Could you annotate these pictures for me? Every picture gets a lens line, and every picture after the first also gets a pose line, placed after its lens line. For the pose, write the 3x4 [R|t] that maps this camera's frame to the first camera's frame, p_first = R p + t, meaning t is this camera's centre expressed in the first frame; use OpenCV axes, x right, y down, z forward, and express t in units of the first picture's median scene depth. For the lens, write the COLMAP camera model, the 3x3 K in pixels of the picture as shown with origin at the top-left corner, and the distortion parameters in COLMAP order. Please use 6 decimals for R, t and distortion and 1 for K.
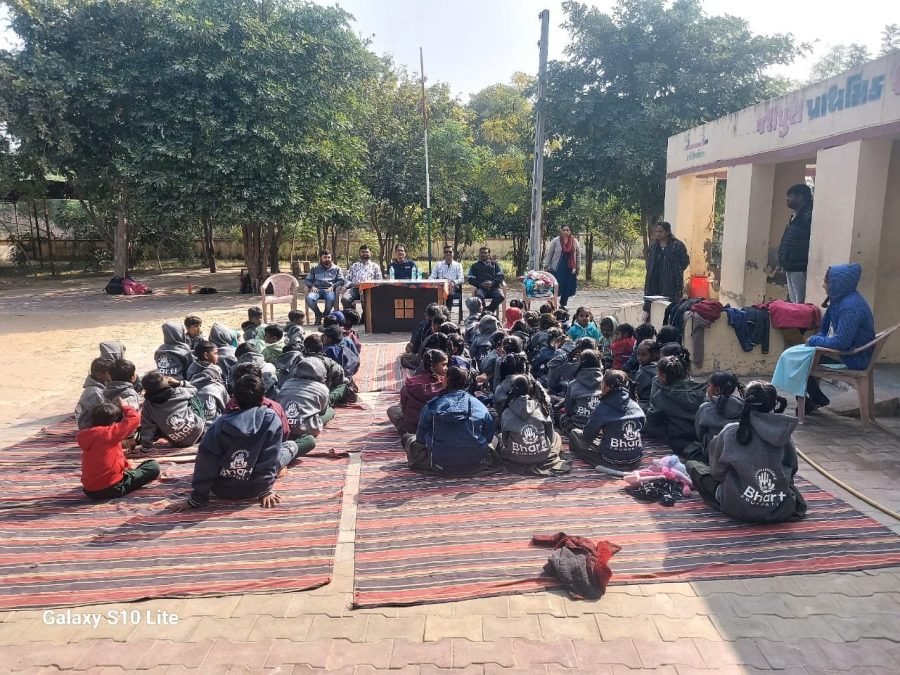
lens RADIAL K [[661.2, 0, 448.5], [0, 661.2, 337.9], [0, 0, 1]] dist [0.049767, -0.040963]
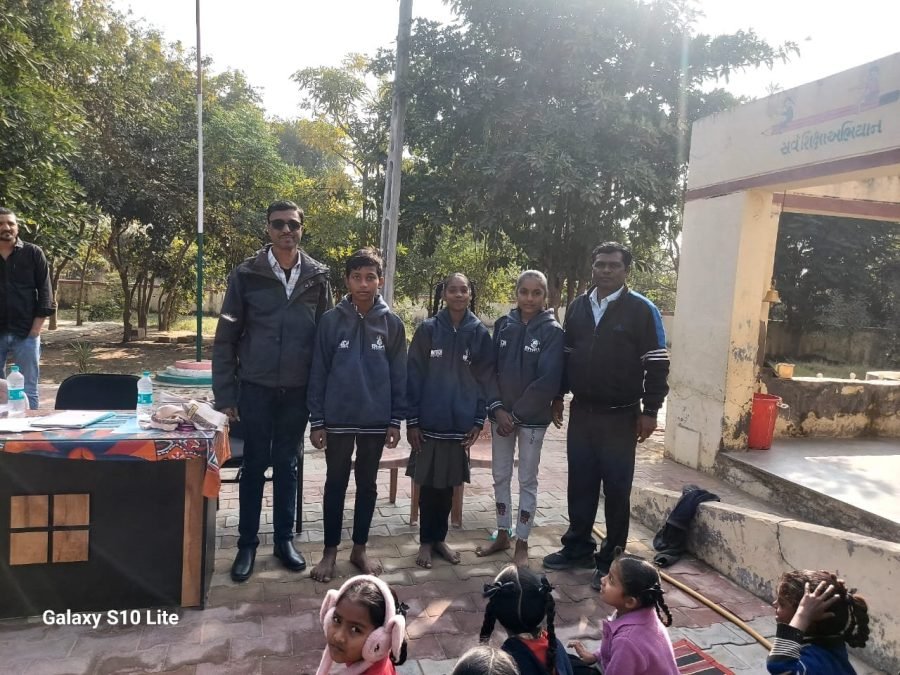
lens RADIAL K [[661.2, 0, 448.5], [0, 661.2, 337.9], [0, 0, 1]] dist [0.049767, -0.040963]
pose [[0.951195, 0.040554, 0.305915, 0.002197], [-0.013598, 0.995873, -0.089738, -0.151043], [-0.308292, 0.081199, 0.947820, 1.029334]]
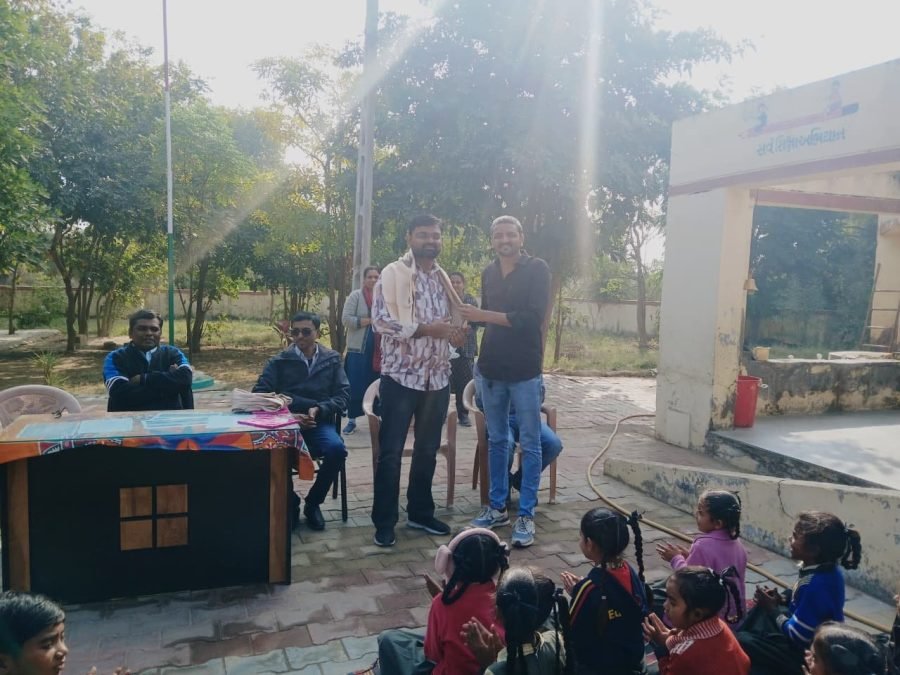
lens RADIAL K [[705.4, 0, 453.7], [0, 705.4, 339.0], [0, 0, 1]] dist [0.037848, -0.103203]
pose [[0.922179, 0.006470, 0.386708, -0.100284], [0.027194, 0.996301, -0.081518, -0.143208], [-0.385805, 0.085690, 0.918592, 0.974485]]
